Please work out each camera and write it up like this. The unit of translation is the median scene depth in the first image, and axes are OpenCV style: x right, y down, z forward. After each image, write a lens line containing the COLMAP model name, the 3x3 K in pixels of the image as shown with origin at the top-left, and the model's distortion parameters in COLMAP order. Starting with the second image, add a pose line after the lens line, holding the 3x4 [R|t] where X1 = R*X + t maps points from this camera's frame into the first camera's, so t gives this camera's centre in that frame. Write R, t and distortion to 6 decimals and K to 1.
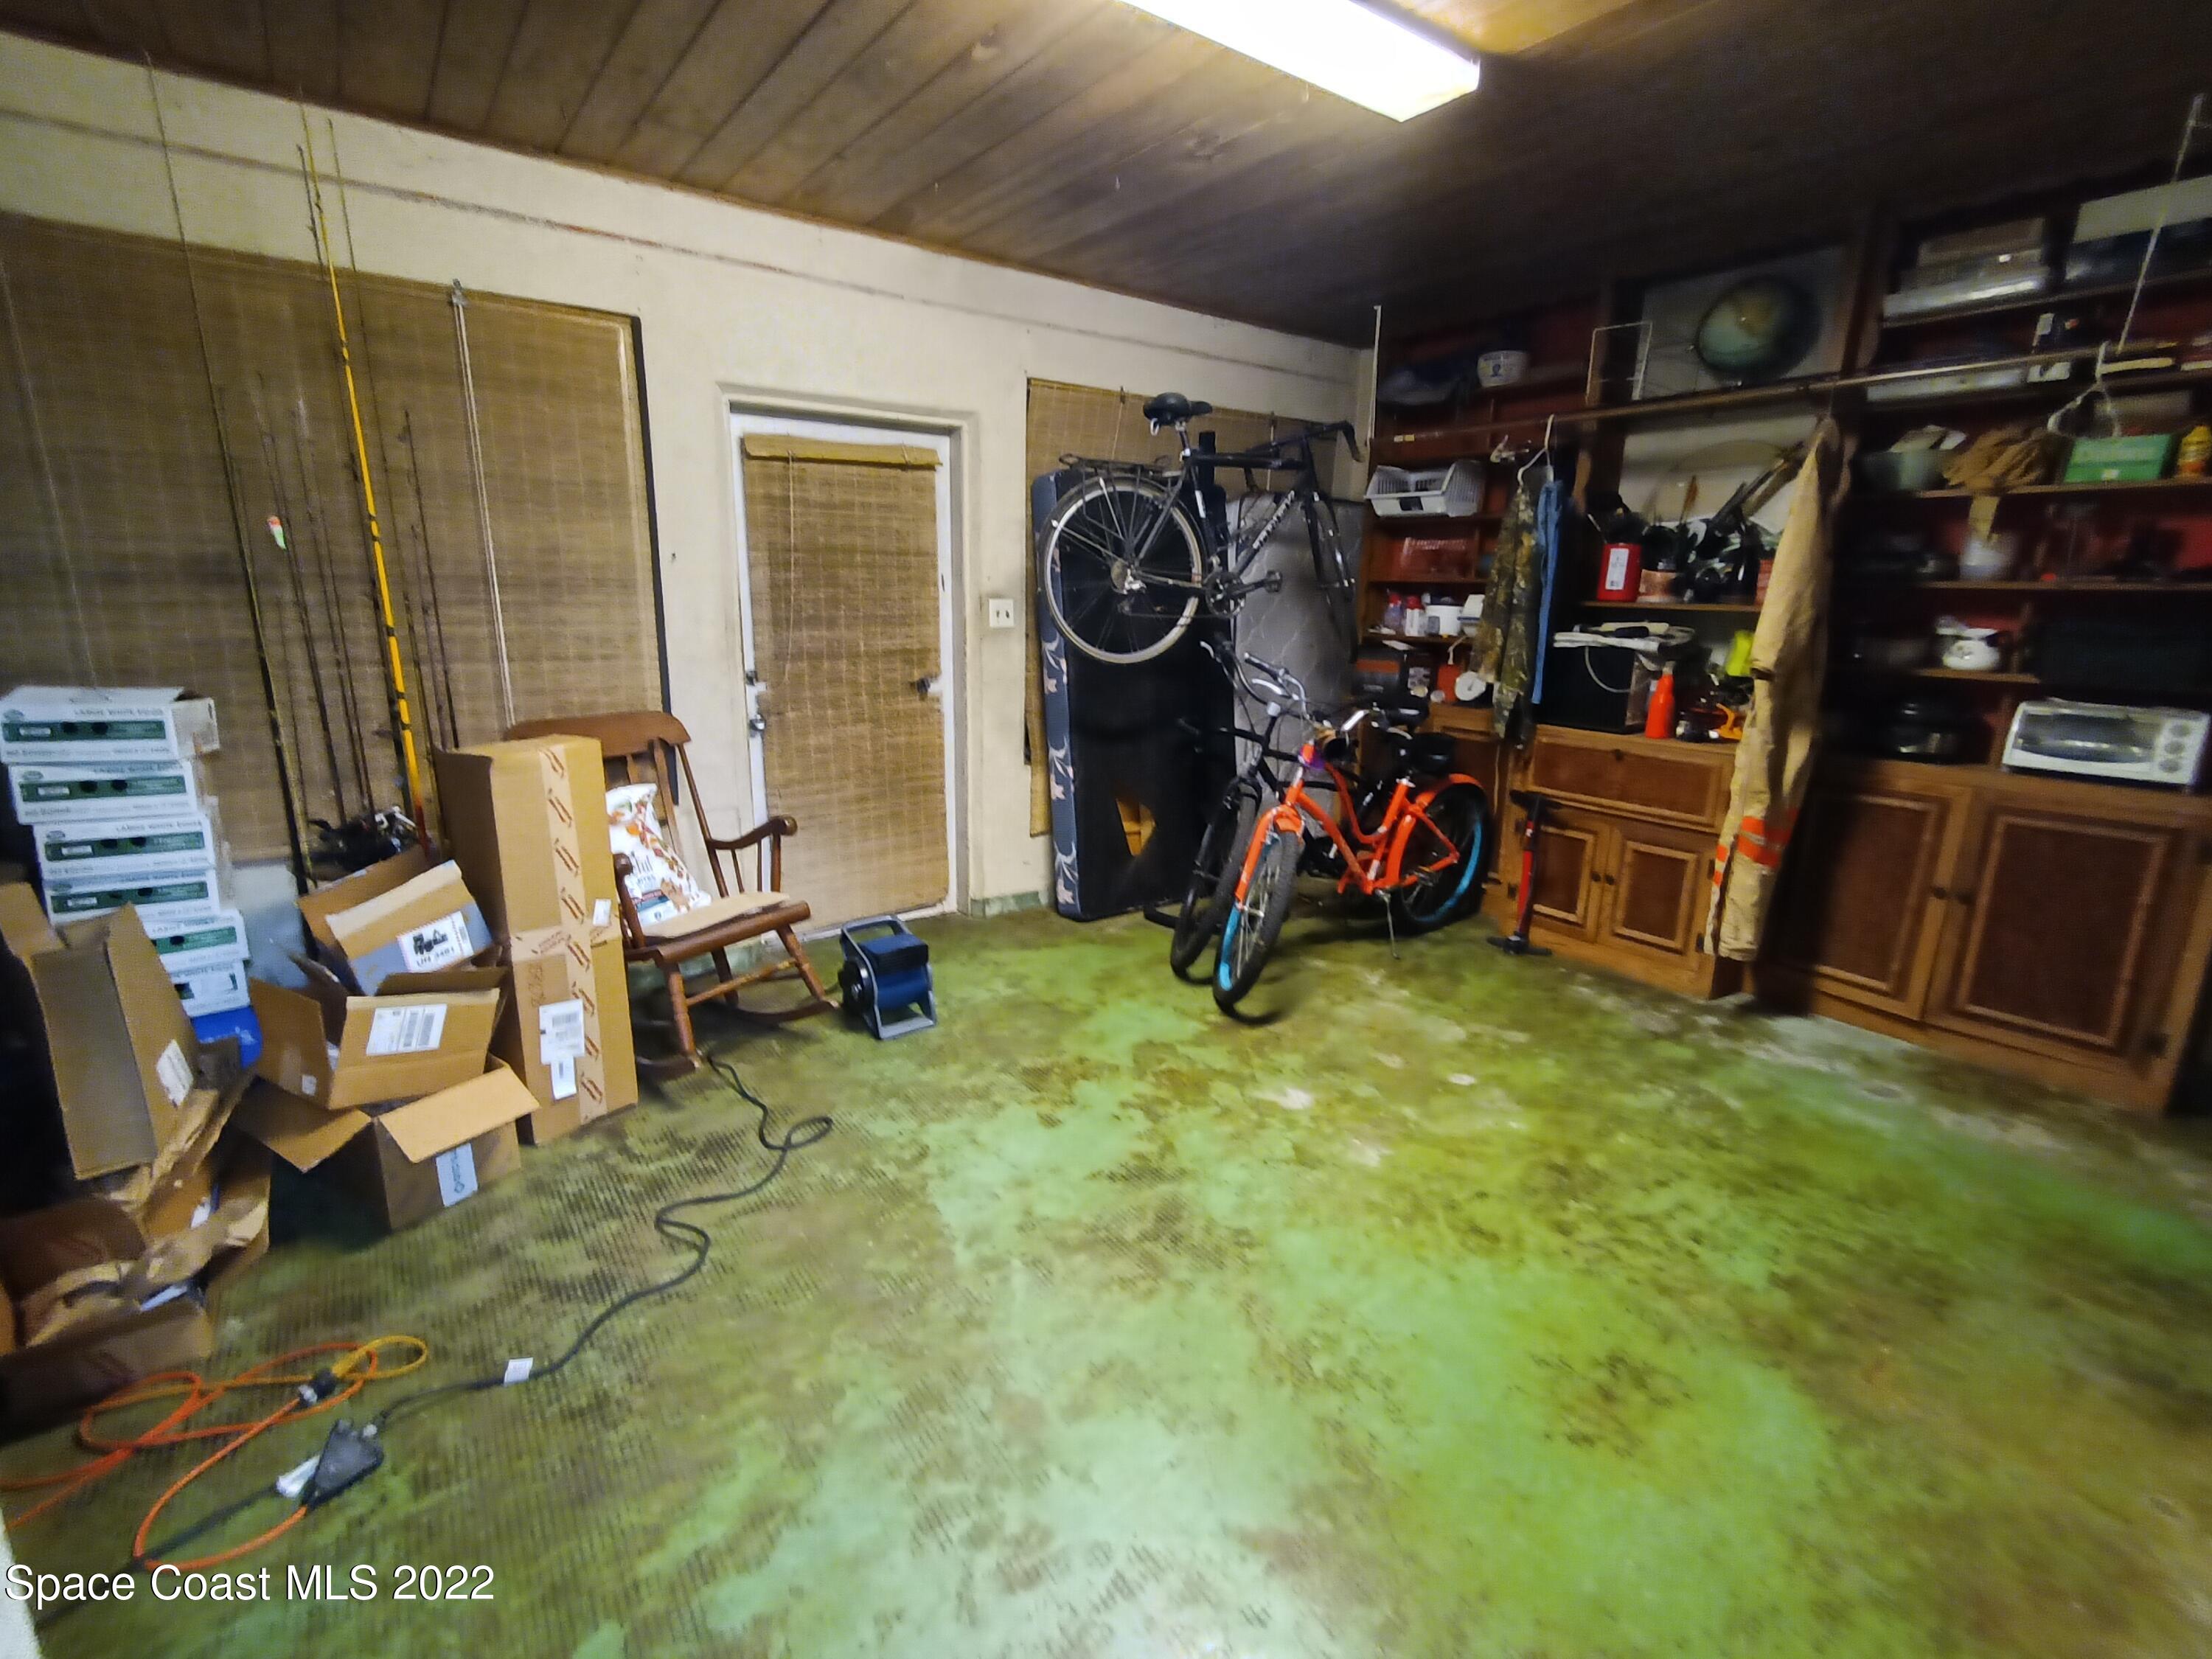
lens RADIAL K [[991.3, 0, 1100.3], [0, 991.3, 822.3], [0, 0, 1]] dist [-0.003485, 0.004111]
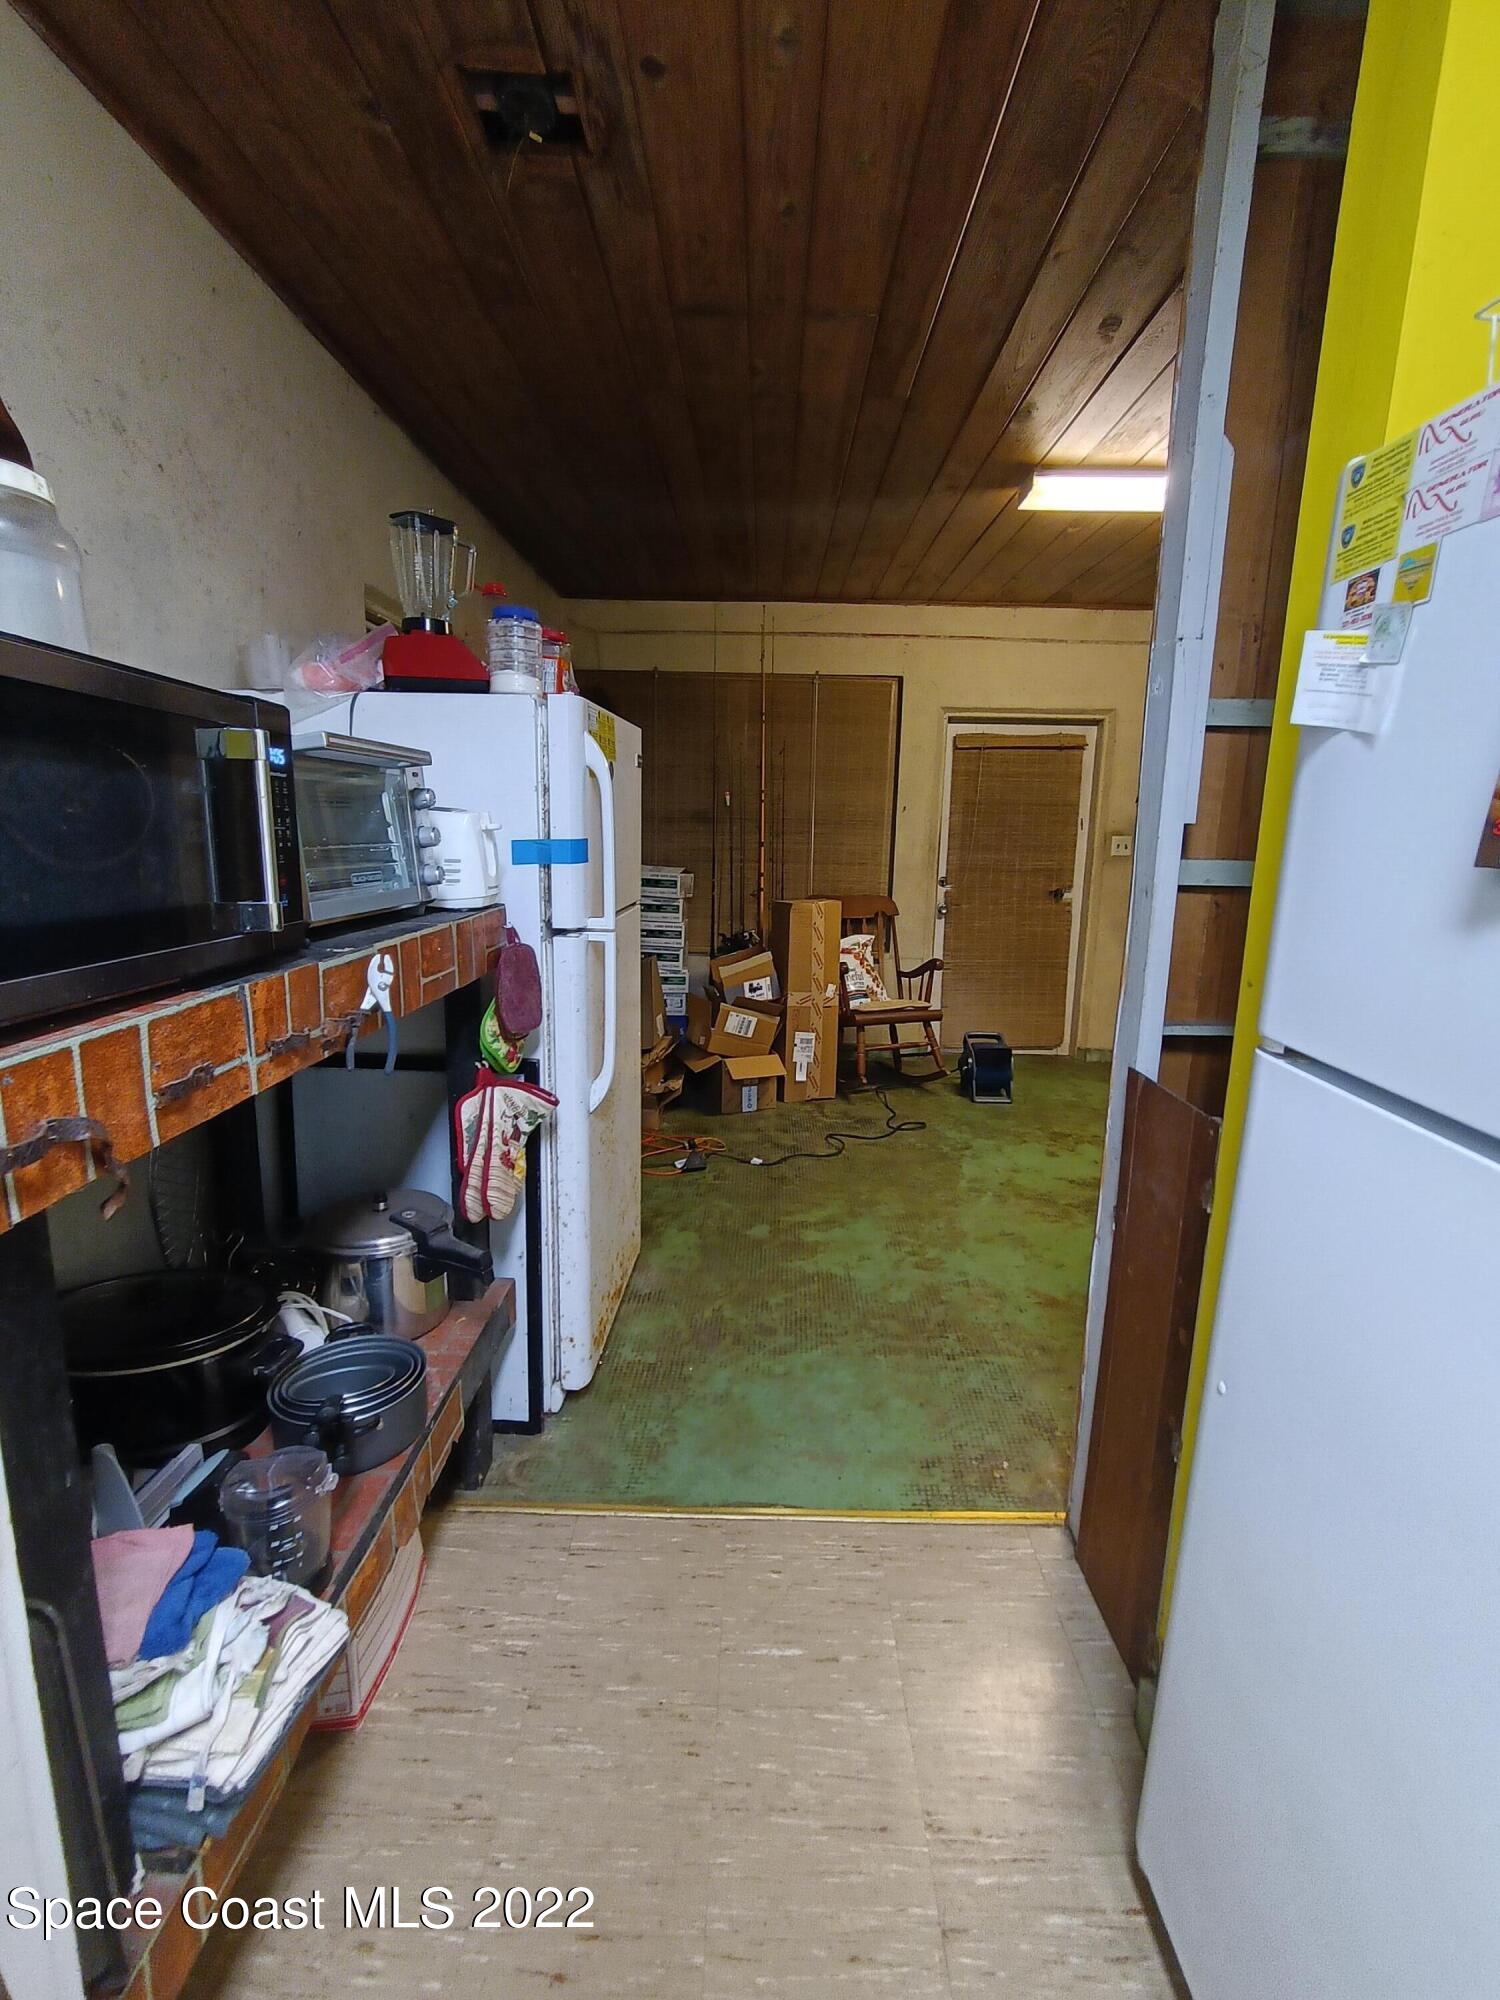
lens RADIAL K [[896.3, 0, 761.3], [0, 896.3, 989.7], [0, 0, 1]] dist [-0.003485, 0.004111]
pose [[0.803853, 0.108802, -0.584793, 0.389260], [-0.145022, 0.989310, -0.015284, 0.129386], [0.576879, 0.097094, 0.811038, -0.468738]]
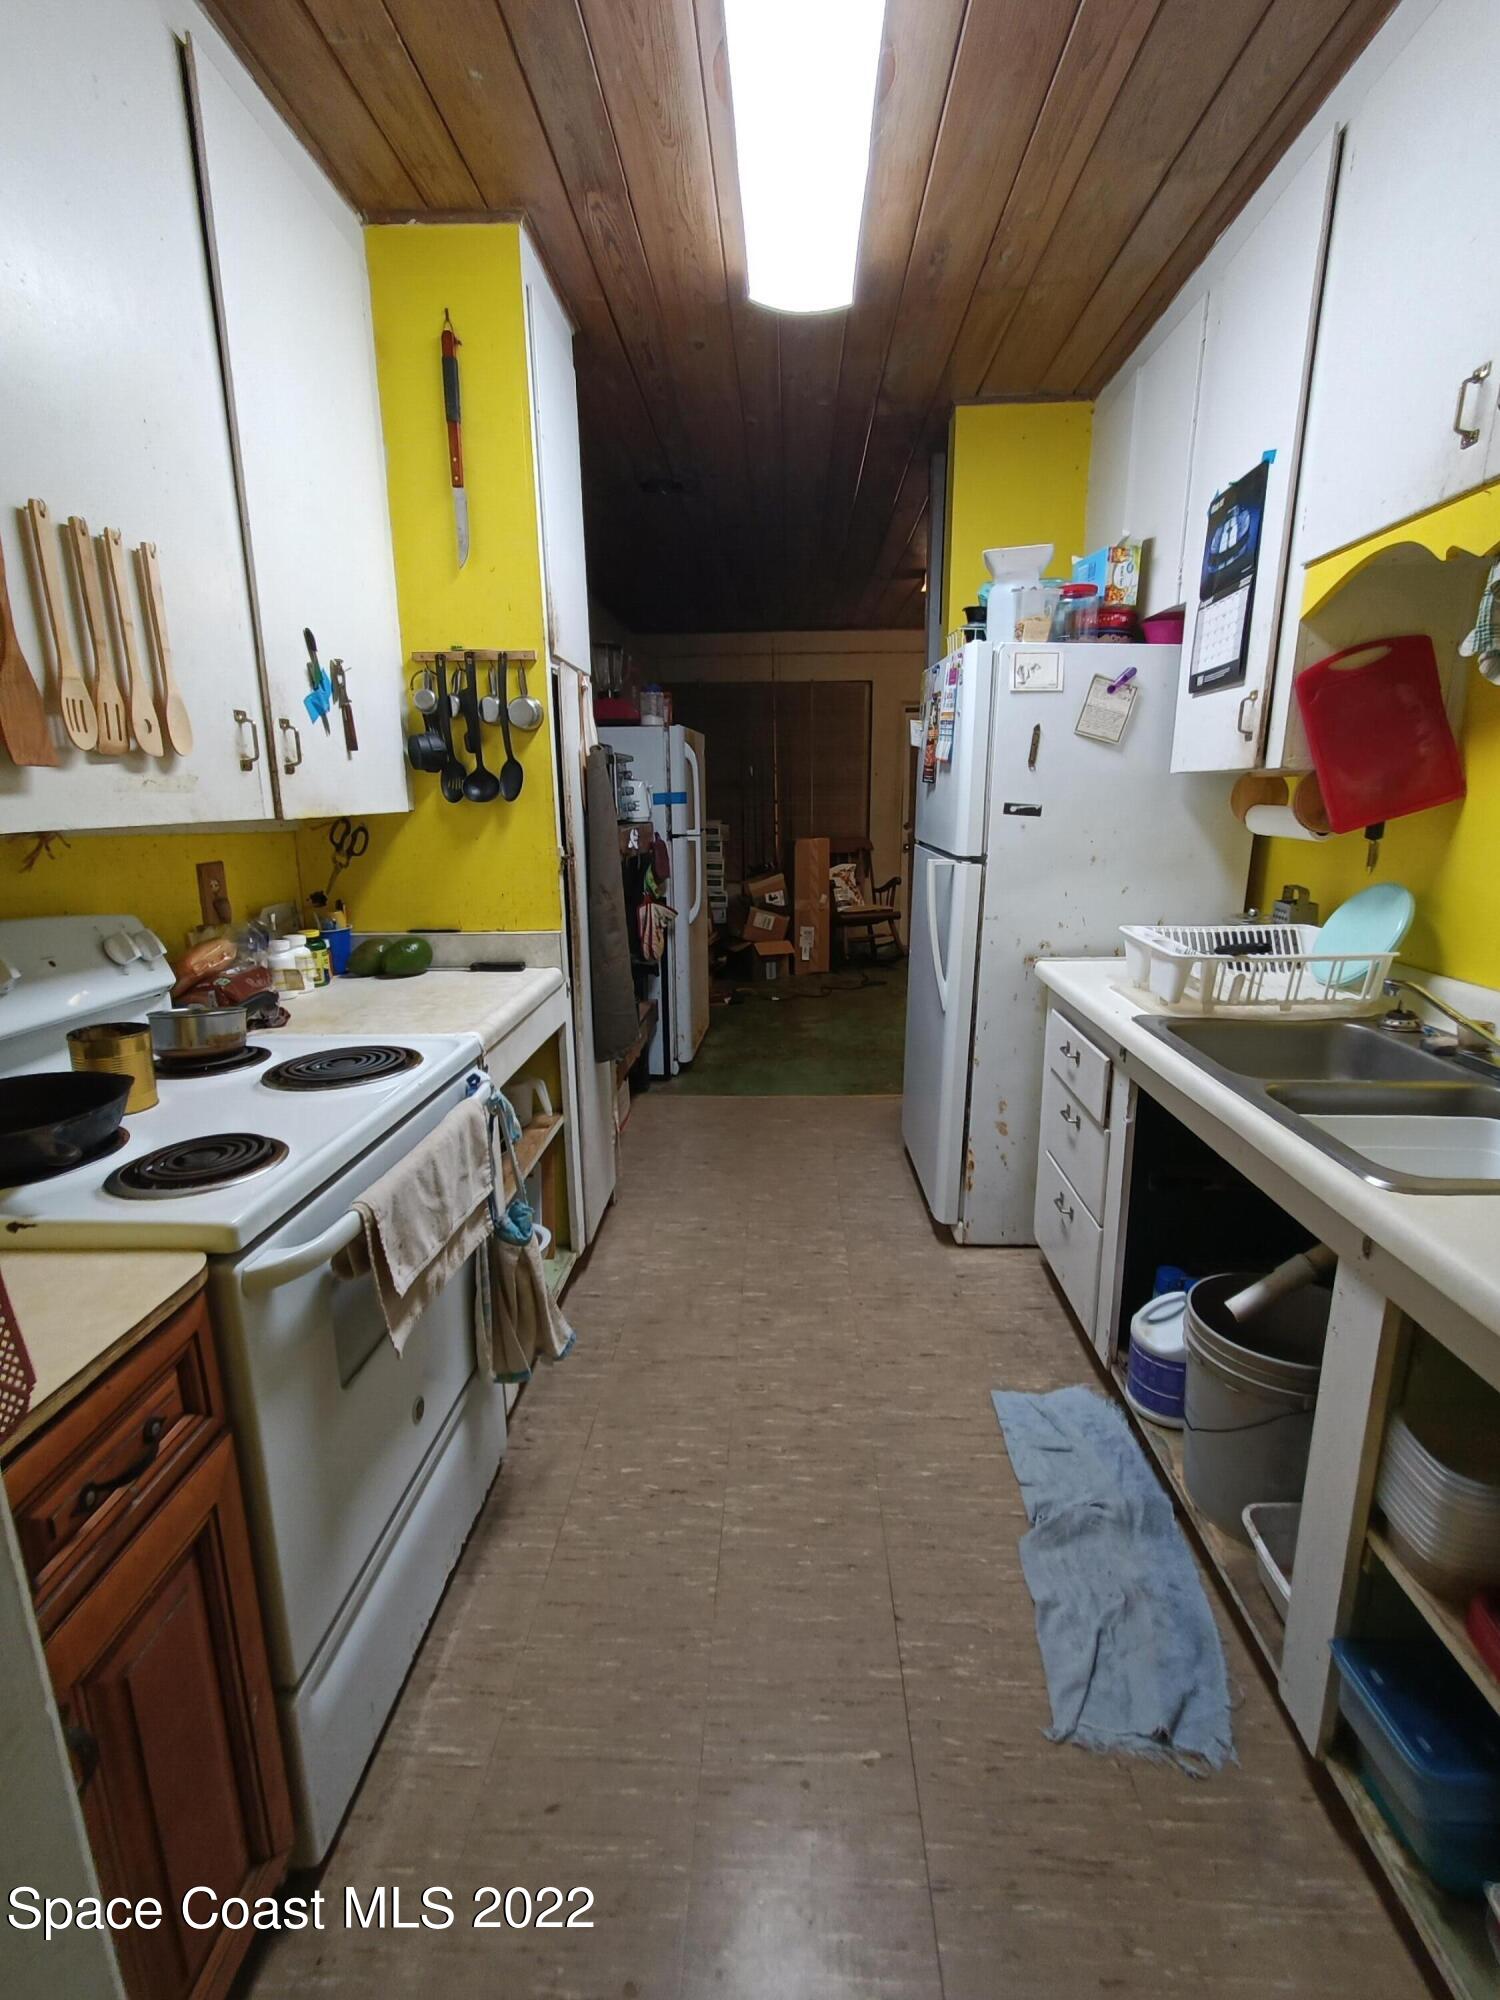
lens RADIAL K [[896.3, 0, 768.7], [0, 896.3, 995.9], [0, 0, 1]] dist [-0.003485, 0.004111]
pose [[0.792305, 0.111321, -0.599884, 0.918163], [-0.120951, 0.992358, 0.024405, 0.312038], [0.598017, 0.053220, 0.799715, -1.106606]]
